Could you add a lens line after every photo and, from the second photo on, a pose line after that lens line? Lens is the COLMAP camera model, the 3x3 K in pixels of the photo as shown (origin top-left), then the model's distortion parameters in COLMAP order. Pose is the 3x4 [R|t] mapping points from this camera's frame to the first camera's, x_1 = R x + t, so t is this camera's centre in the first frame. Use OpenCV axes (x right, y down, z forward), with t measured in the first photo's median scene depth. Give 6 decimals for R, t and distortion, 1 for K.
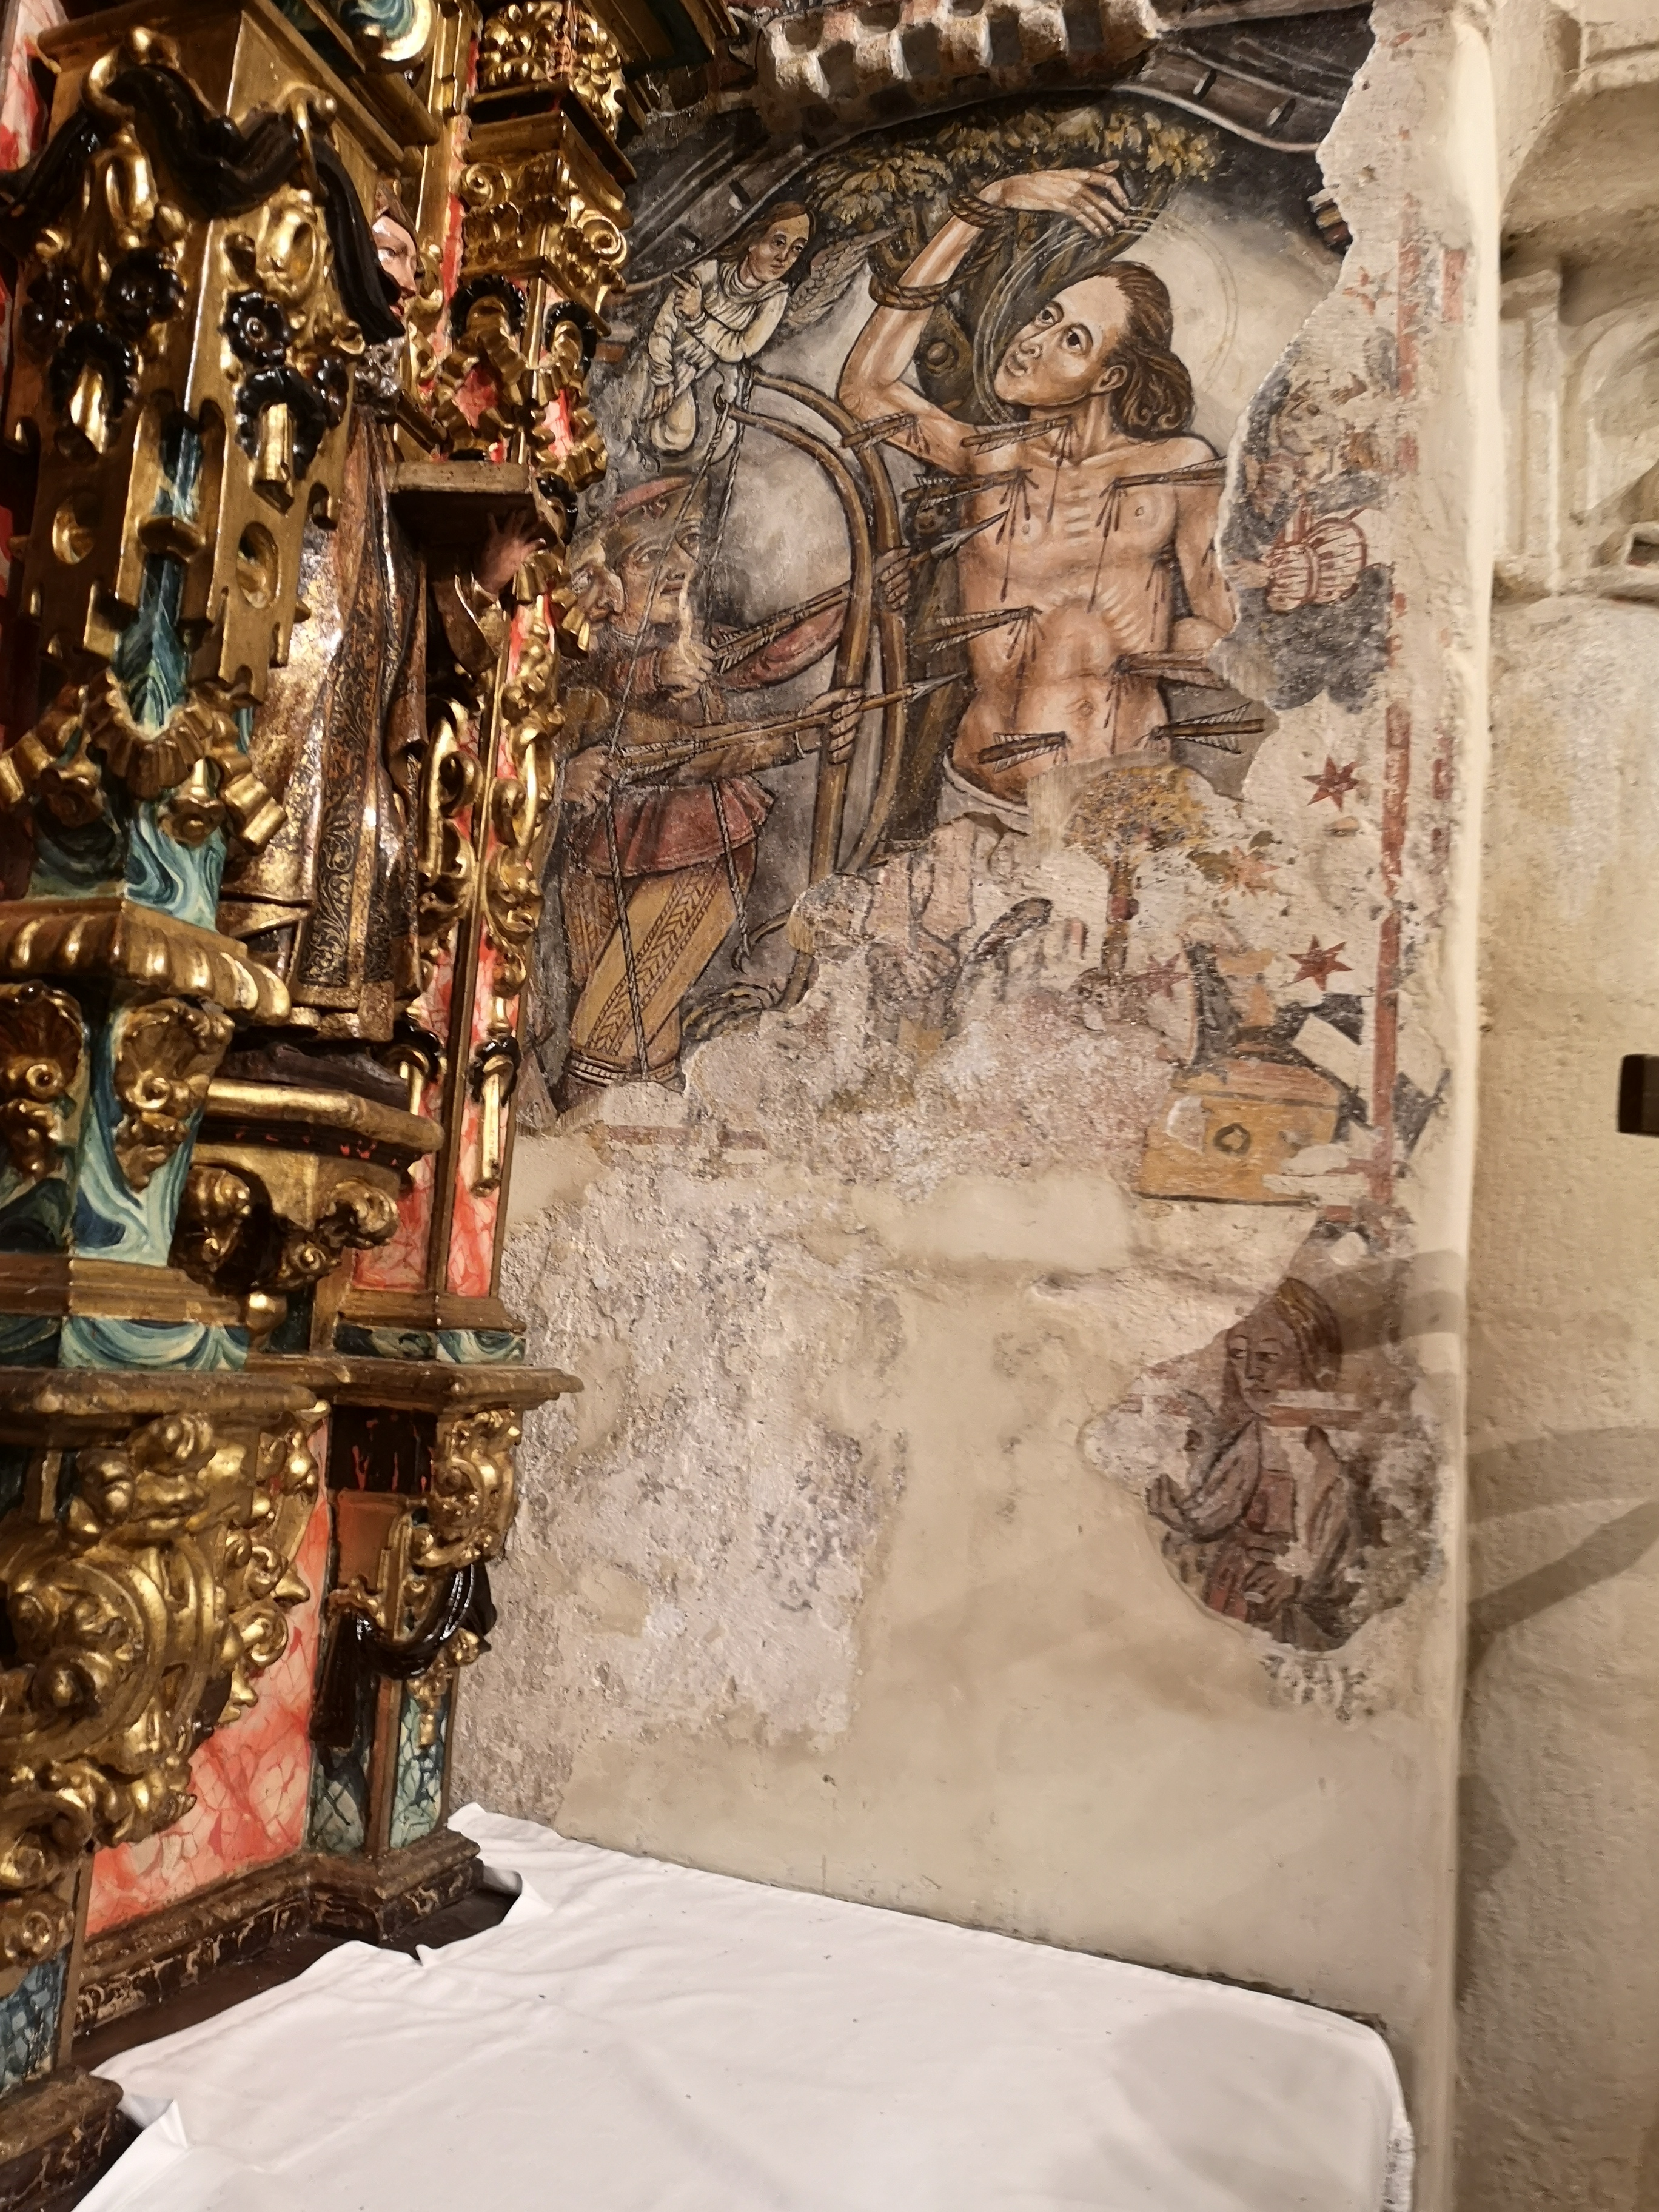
lens RADIAL K [[1689.9, 0, 839.2], [0, 1689.9, 1103.6], [0, 0, 1]] dist [0.073651, -0.077943]
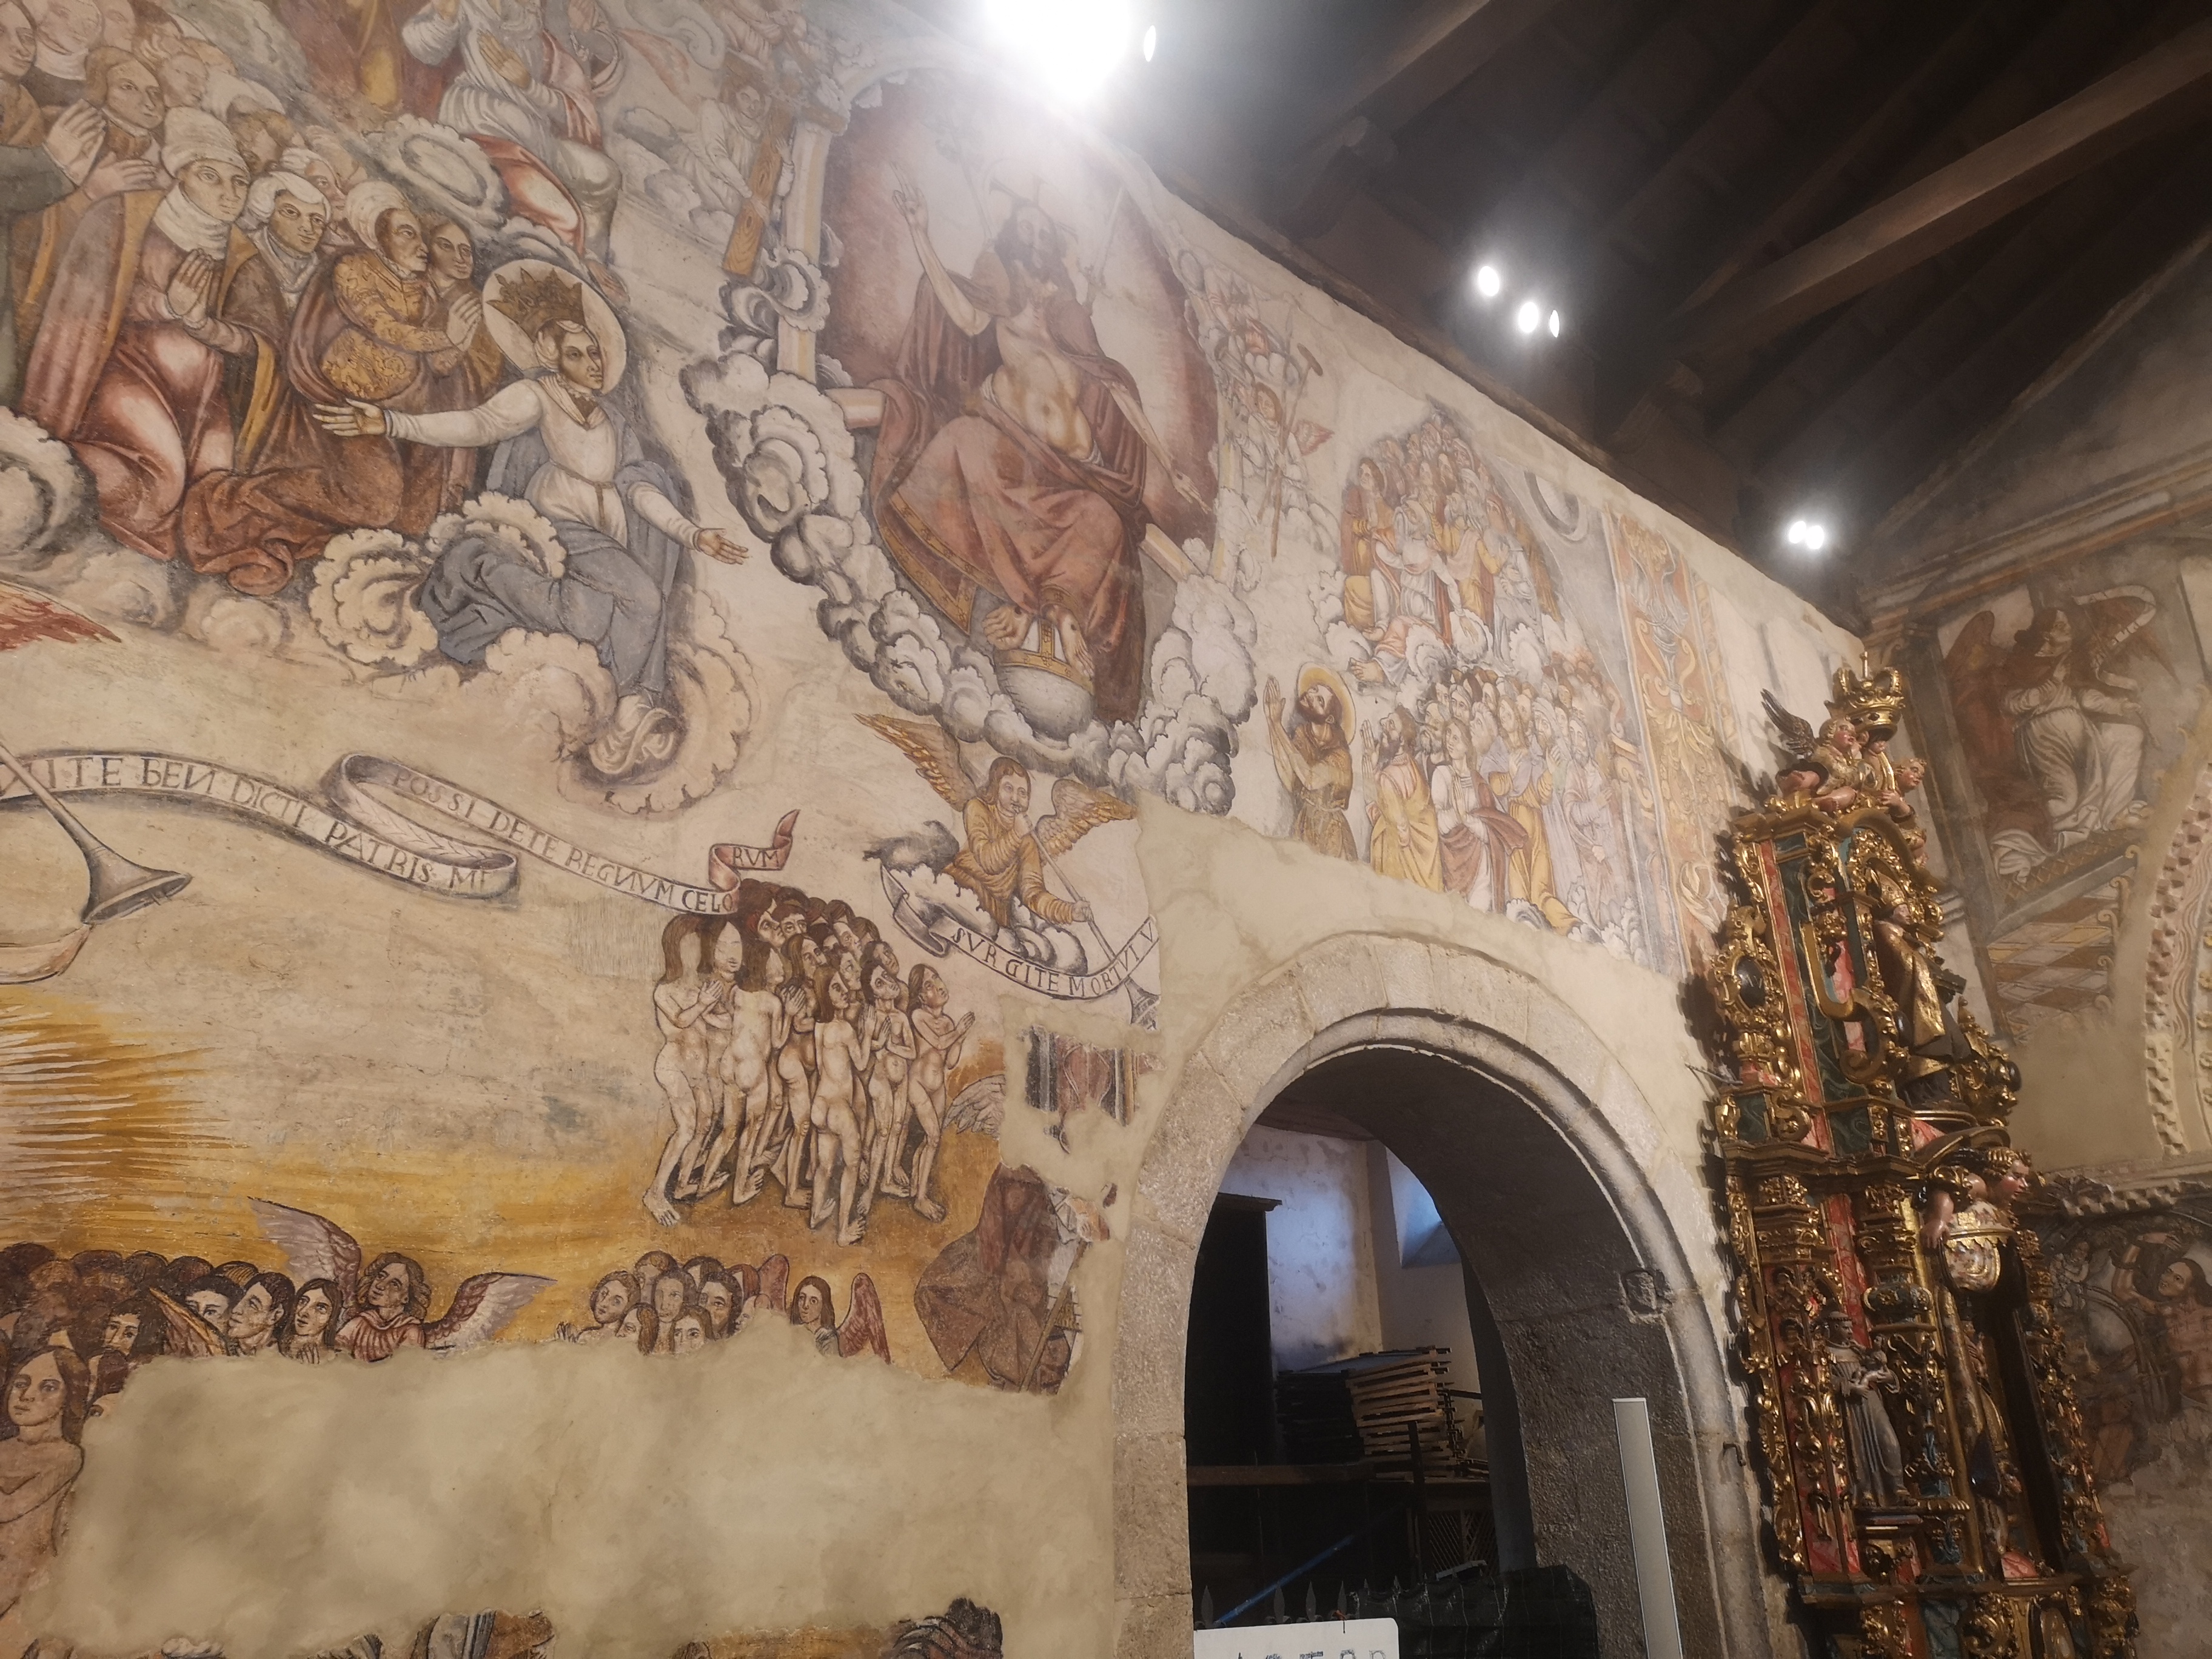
lens RADIAL K [[1689.9, 0, 1108.5], [0, 1689.9, 821.5], [0, 0, 1]] dist [0.073651, -0.077943]
pose [[0.886382, -0.268245, -0.377322, -0.287453], [0.161630, 0.943052, -0.290739, -0.707039], [0.433824, 0.196719, 0.879260, -3.998100]]
